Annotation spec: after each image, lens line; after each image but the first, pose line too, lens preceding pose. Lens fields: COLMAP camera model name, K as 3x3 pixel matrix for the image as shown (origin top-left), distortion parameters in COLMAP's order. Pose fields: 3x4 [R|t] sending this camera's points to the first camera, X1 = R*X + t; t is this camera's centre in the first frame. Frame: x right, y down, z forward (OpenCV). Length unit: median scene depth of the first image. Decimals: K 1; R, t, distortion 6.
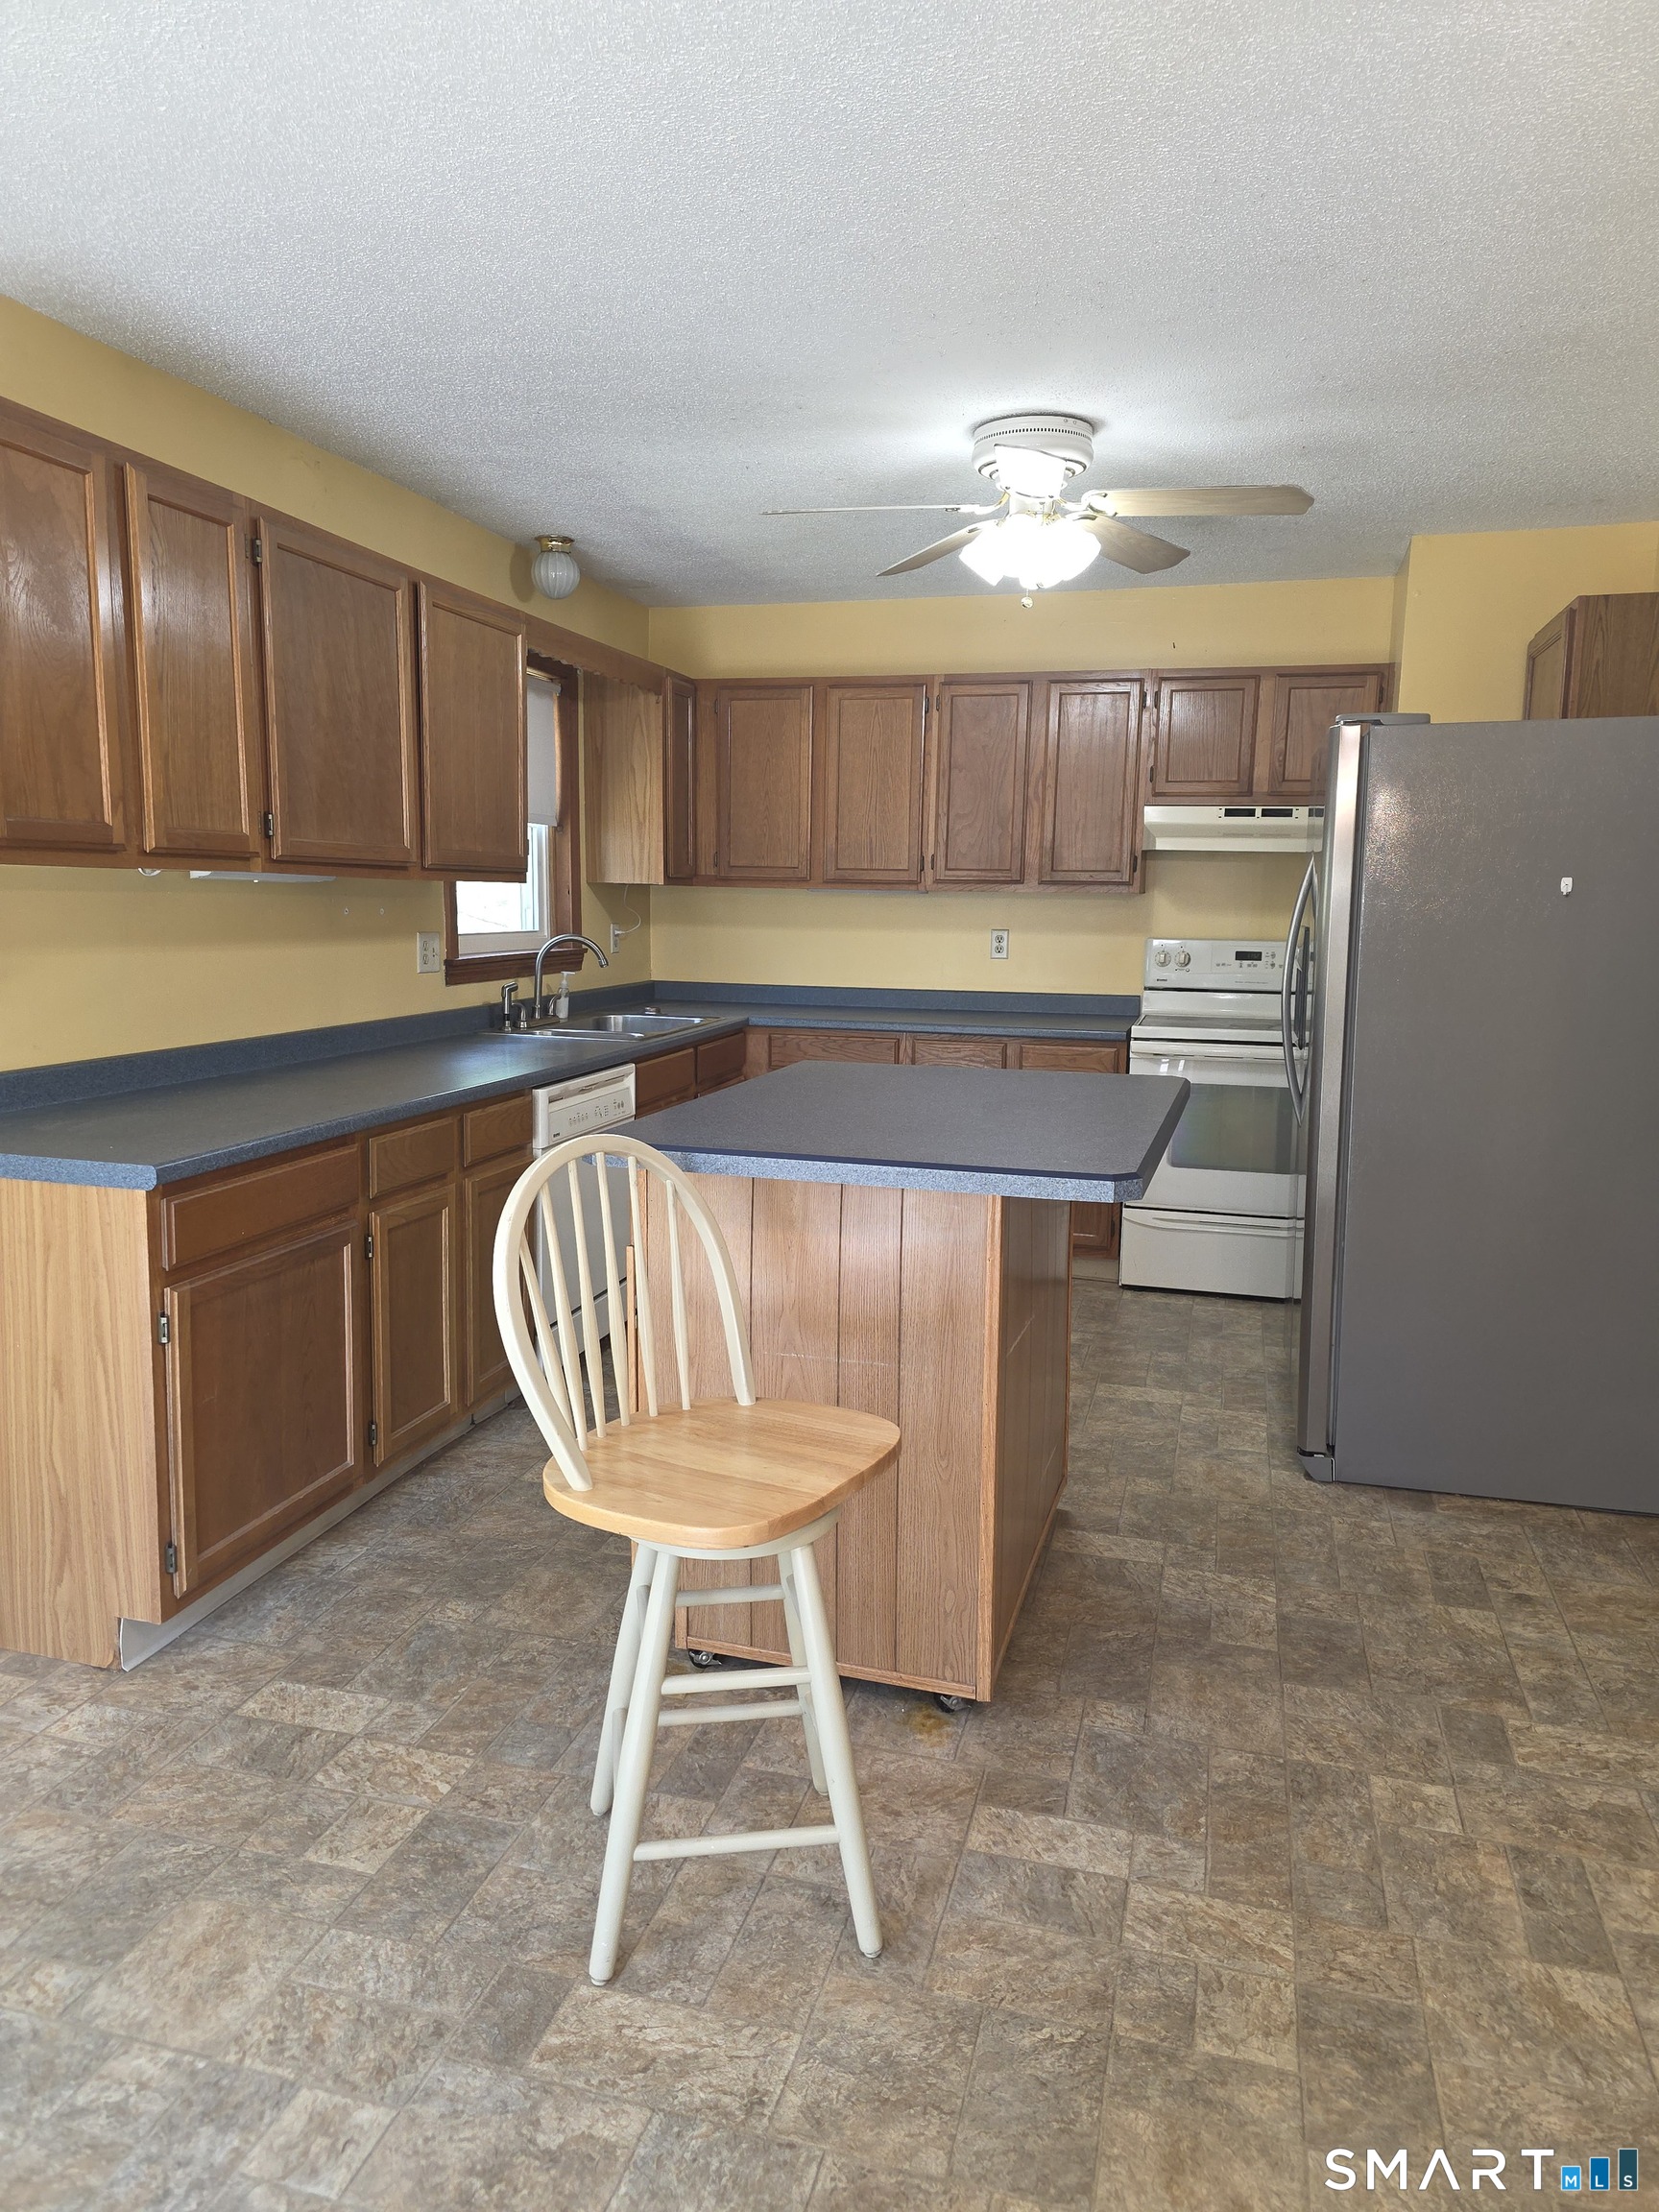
lens RADIAL K [[1477.5, 0, 815.9], [0, 1477.5, 1097.2], [0, 0, 1]] dist [0.061374, -0.052283]
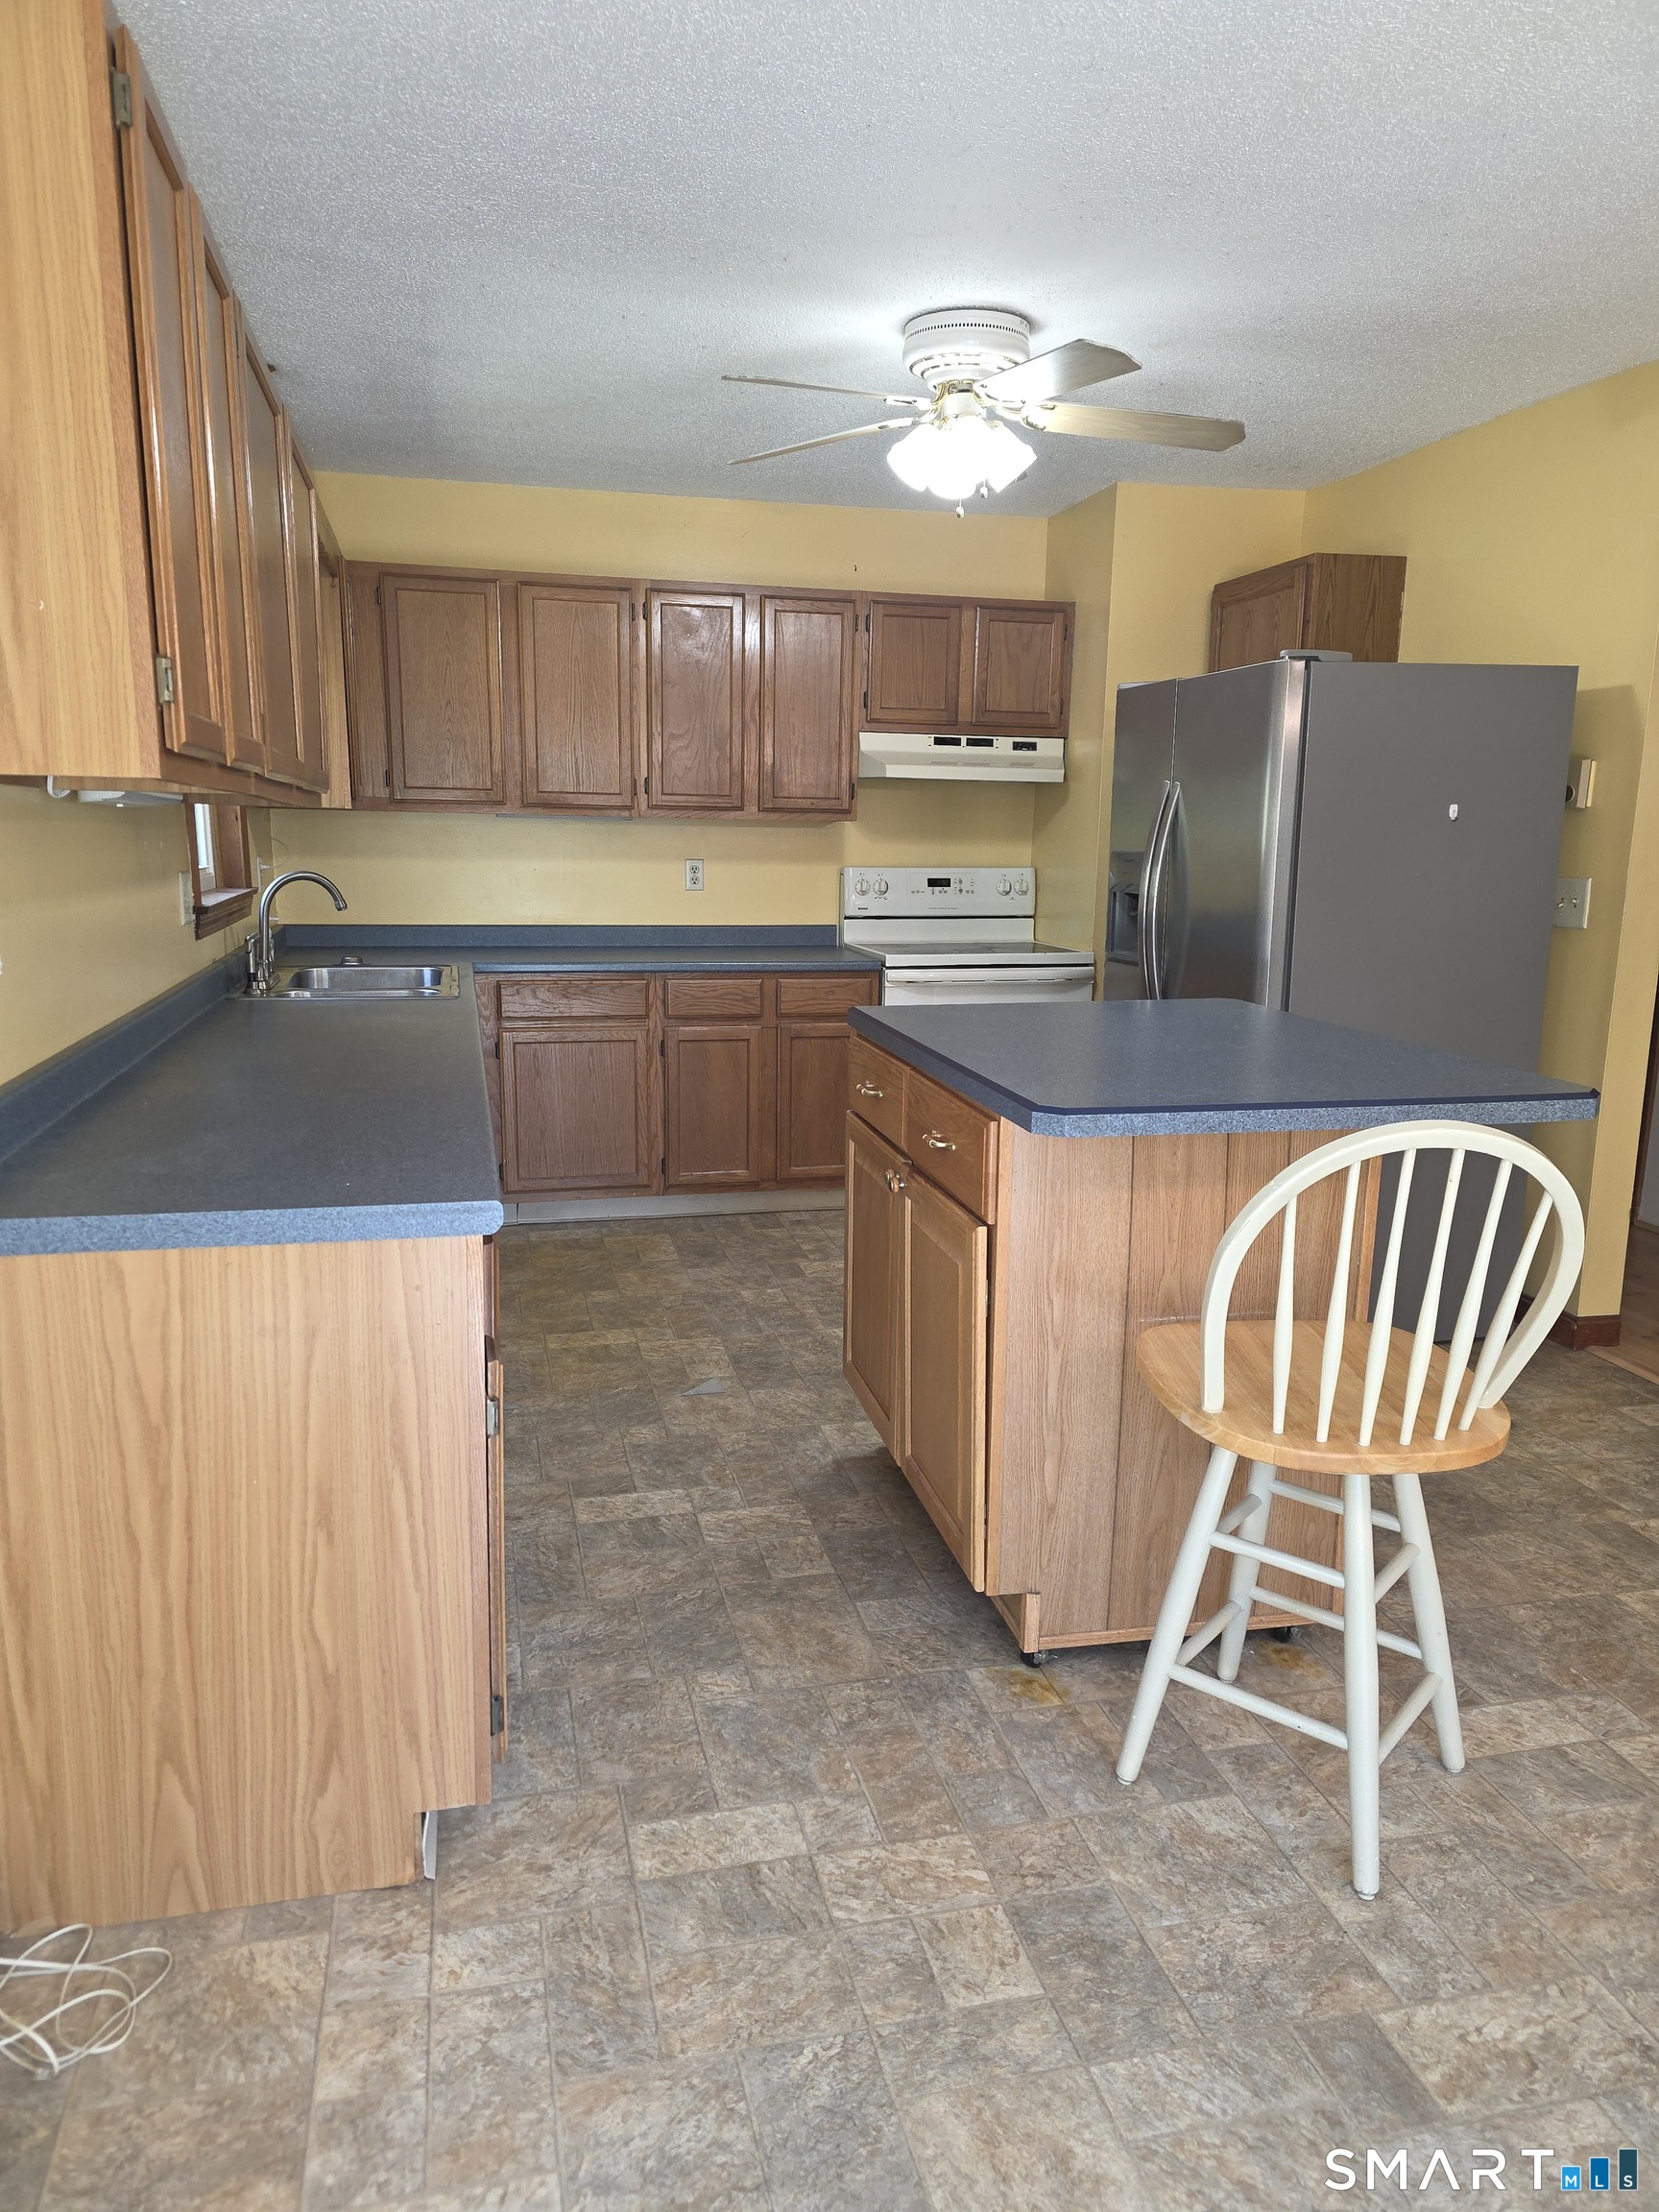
lens RADIAL K [[1477.5, 0, 823.0], [0, 1477.5, 1113.3], [0, 0, 1]] dist [0.061374, -0.052283]
pose [[0.875172, -0.095503, 0.474292, -0.428059], [0.067524, 0.994840, 0.075724, -0.027213], [-0.479076, -0.034245, 0.877105, 0.188836]]
